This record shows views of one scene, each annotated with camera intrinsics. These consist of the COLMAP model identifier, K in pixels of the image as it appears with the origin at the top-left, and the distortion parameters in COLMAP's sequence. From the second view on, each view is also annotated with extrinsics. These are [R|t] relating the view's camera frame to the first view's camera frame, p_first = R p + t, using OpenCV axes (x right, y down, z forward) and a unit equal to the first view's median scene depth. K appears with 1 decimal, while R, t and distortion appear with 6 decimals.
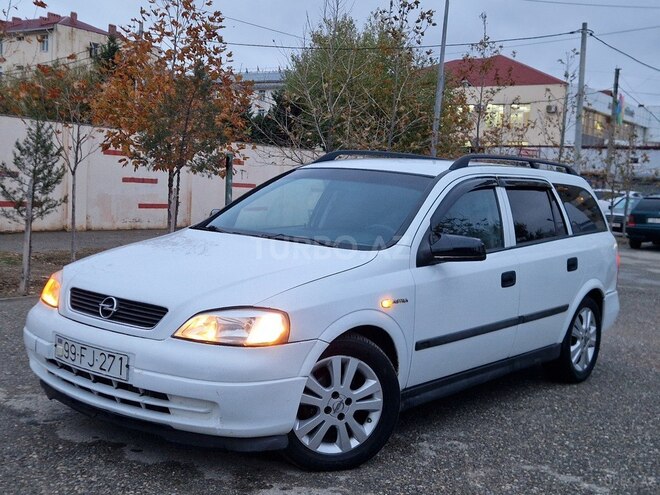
lens RADIAL K [[884.2, 0, 326.2], [0, 884.2, 249.9], [0, 0, 1]] dist [0.062981, -0.012201]
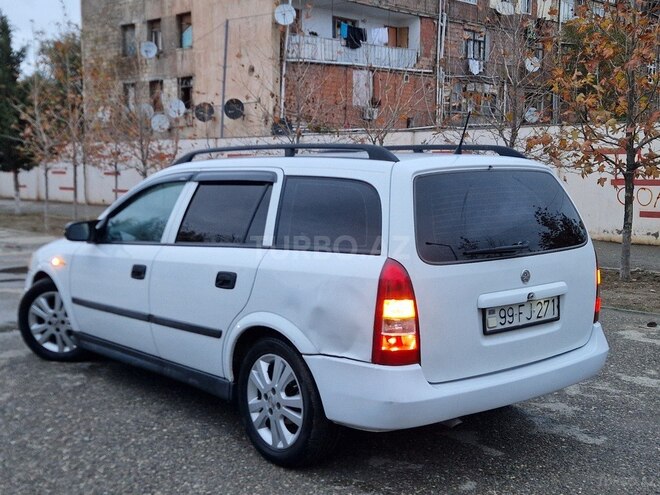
lens RADIAL K [[880.3, 0, 320.2], [0, 880.3, 253.4], [0, 0, 1]] dist [0.072063, -0.014716]
pose [[-0.233239, 0.049955, -0.971136, 1.103552], [-0.084801, 0.993830, 0.071490, -0.075459], [0.968715, 0.099027, -0.227563, 1.387706]]
